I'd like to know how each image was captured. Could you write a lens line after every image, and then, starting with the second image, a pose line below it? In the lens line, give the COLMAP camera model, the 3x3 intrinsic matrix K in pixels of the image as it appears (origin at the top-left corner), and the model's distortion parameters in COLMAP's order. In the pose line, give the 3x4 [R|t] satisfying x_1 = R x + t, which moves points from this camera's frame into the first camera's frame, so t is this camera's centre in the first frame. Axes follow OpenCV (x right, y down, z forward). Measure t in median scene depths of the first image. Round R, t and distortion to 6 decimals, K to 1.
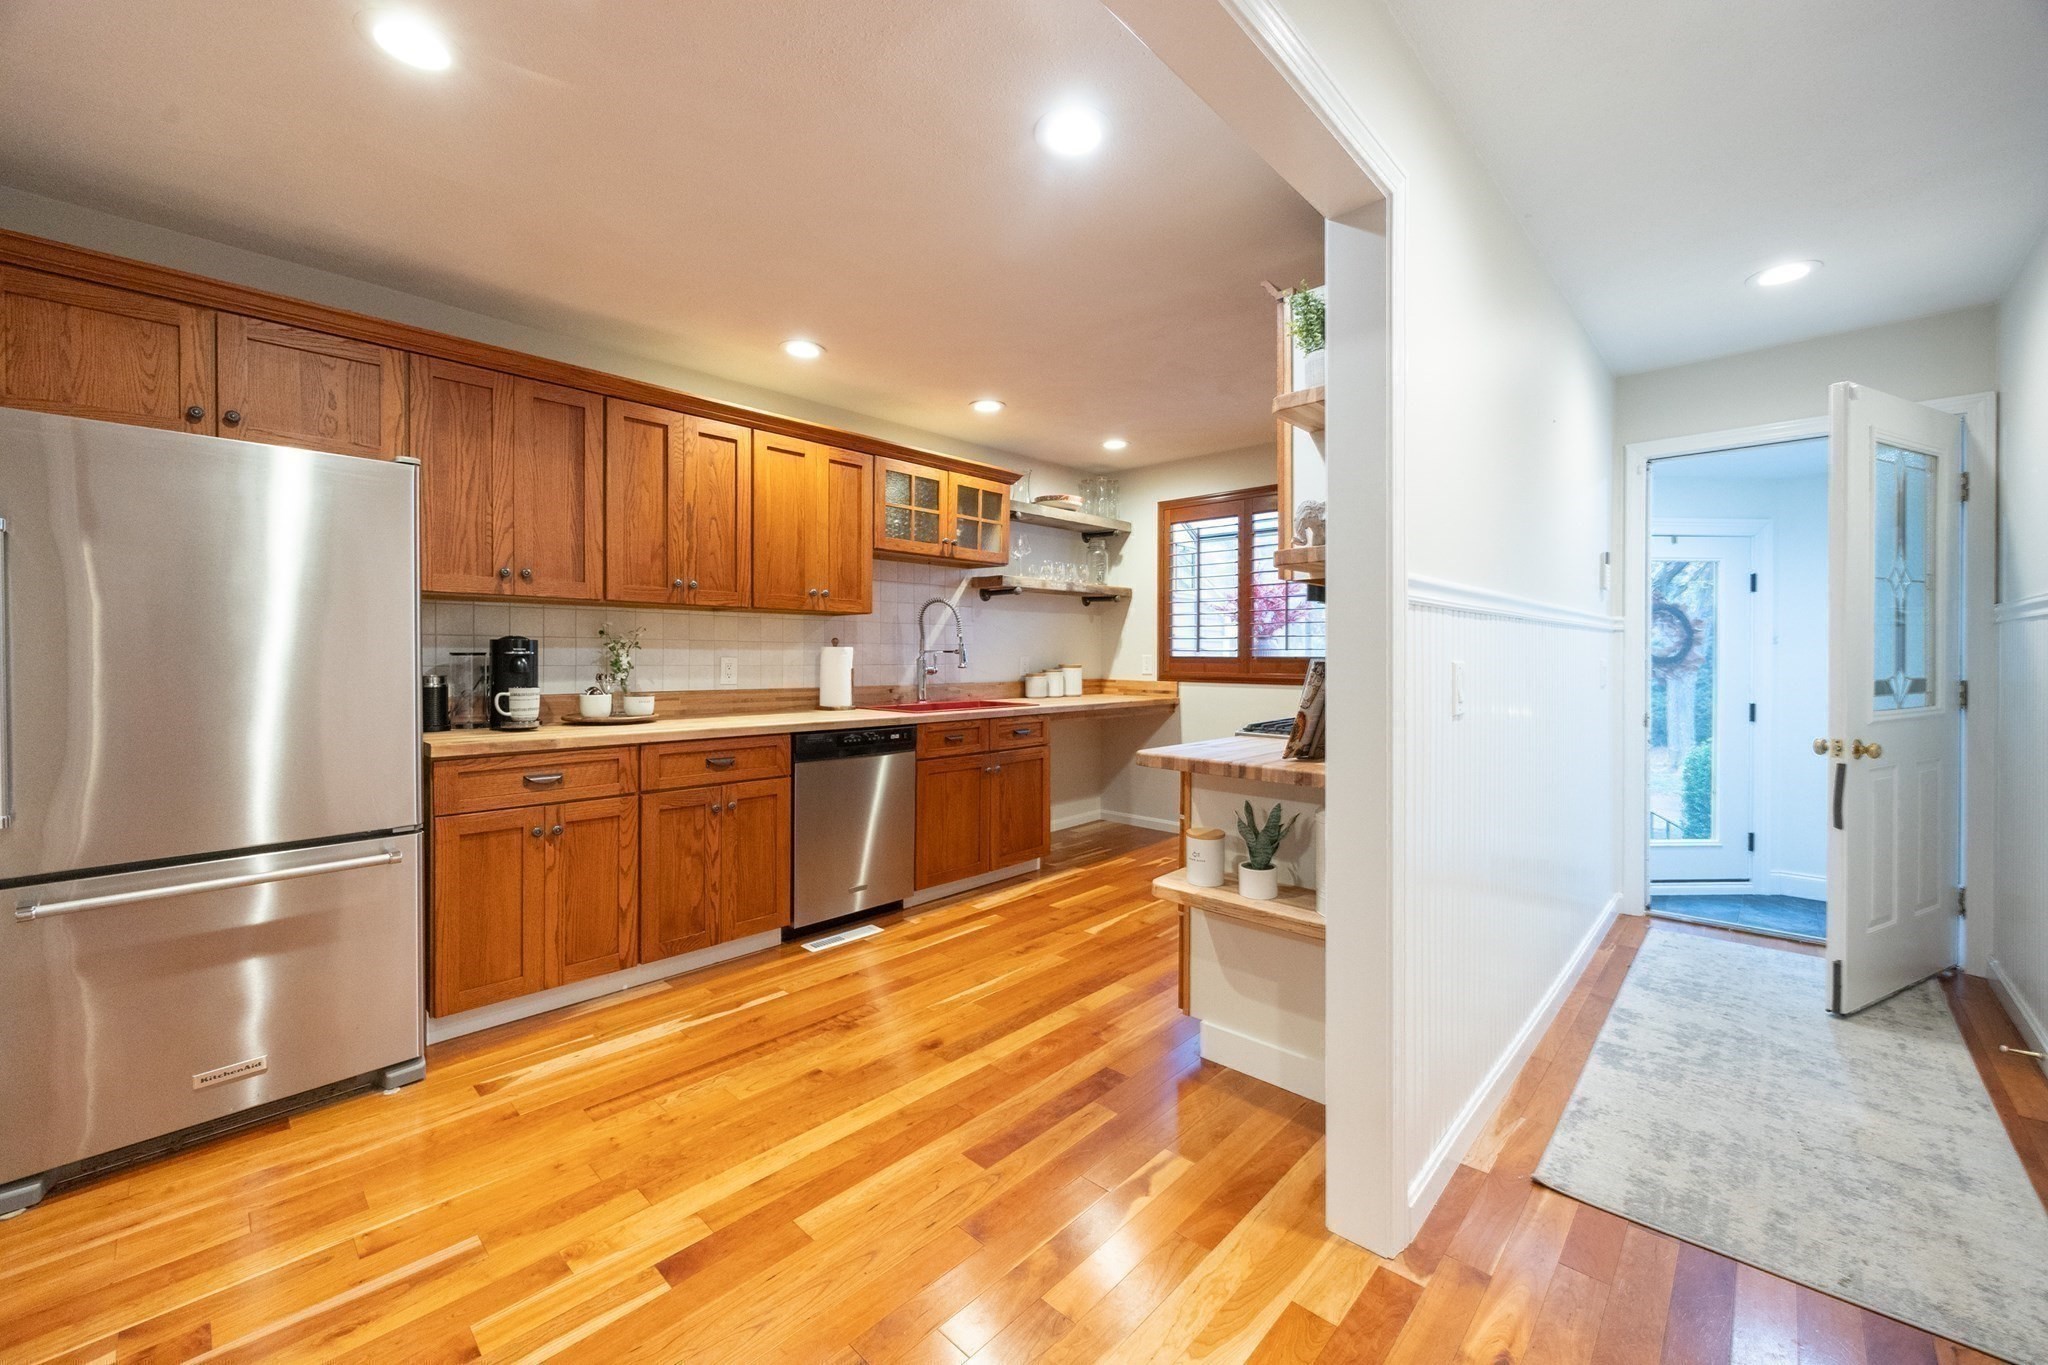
lens RADIAL K [[798.6, 0, 1015.2], [0, 798.6, 649.7], [0, 0, 1]] dist [0.000068, 0.000022]
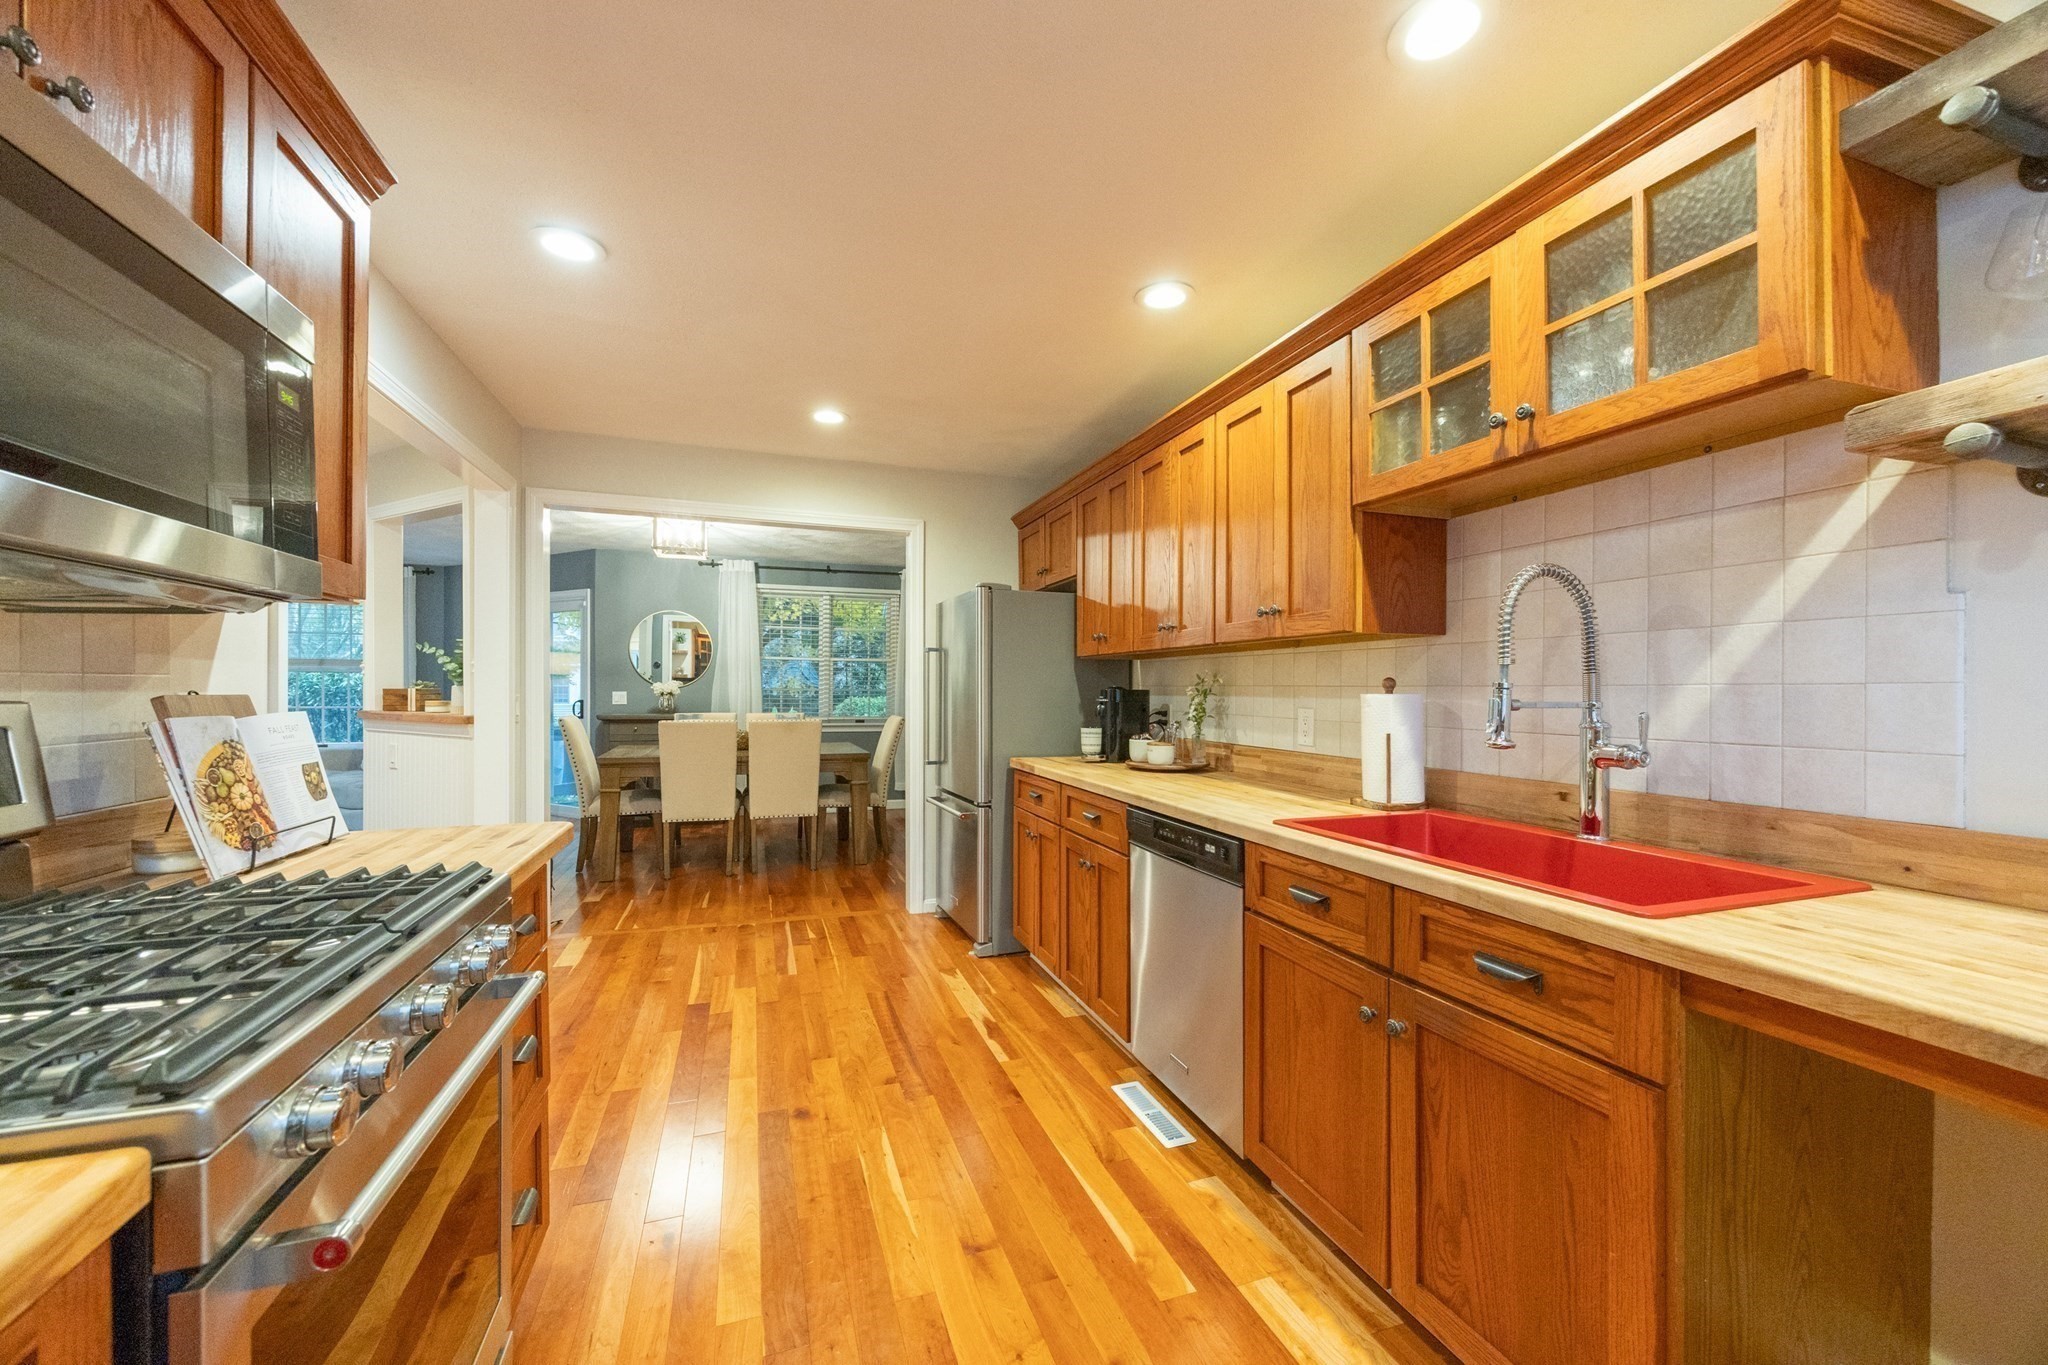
lens RADIAL K [[815.3, 0, 1019.4], [0, 815.3, 690.9], [0, 0, 1]] dist [0.000139, 0.000107]
pose [[-0.470341, -0.002860, -0.882480, 0.455801], [0.001104, 0.999992, -0.003829, -0.003892], [0.882484, -0.002776, -0.470335, 1.203484]]
